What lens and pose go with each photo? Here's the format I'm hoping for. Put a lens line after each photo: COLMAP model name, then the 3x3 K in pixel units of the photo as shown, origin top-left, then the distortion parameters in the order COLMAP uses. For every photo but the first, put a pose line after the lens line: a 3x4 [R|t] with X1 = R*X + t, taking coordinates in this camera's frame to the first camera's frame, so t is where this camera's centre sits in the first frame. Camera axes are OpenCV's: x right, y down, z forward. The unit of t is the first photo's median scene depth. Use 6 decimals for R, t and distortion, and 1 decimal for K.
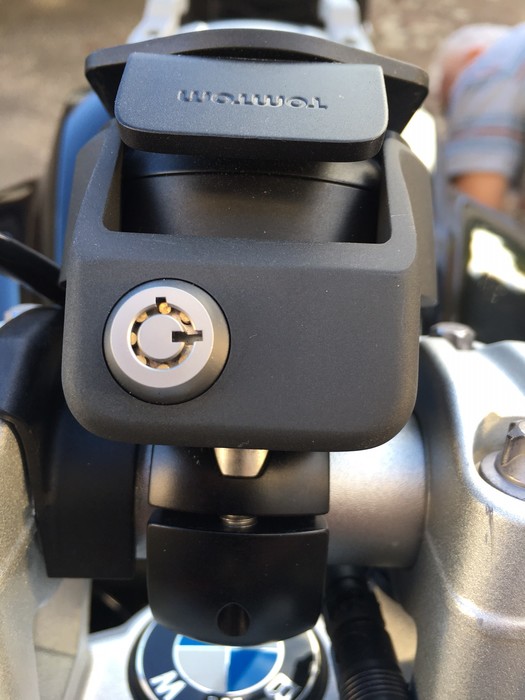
lens RADIAL K [[598.7, 0, 262.5], [0, 598.7, 351.2], [0, 0, 1]] dist [-0.001450, 0.000917]
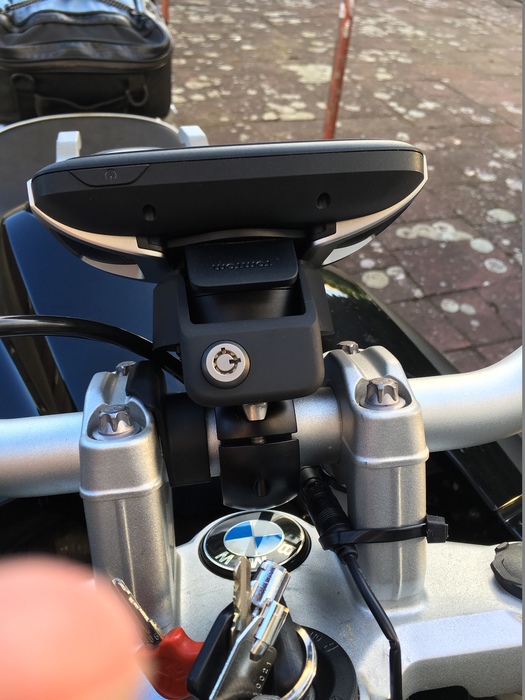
lens RADIAL K [[598.7, 0, 262.1], [0, 598.7, 349.7], [0, 0, 1]] dist [-0.001450, 0.000917]
pose [[0.986559, -0.137710, 0.087960, -0.204662], [0.142552, 0.988455, -0.051341, 0.069968], [-0.079875, 0.063190, 0.994800, -1.474304]]
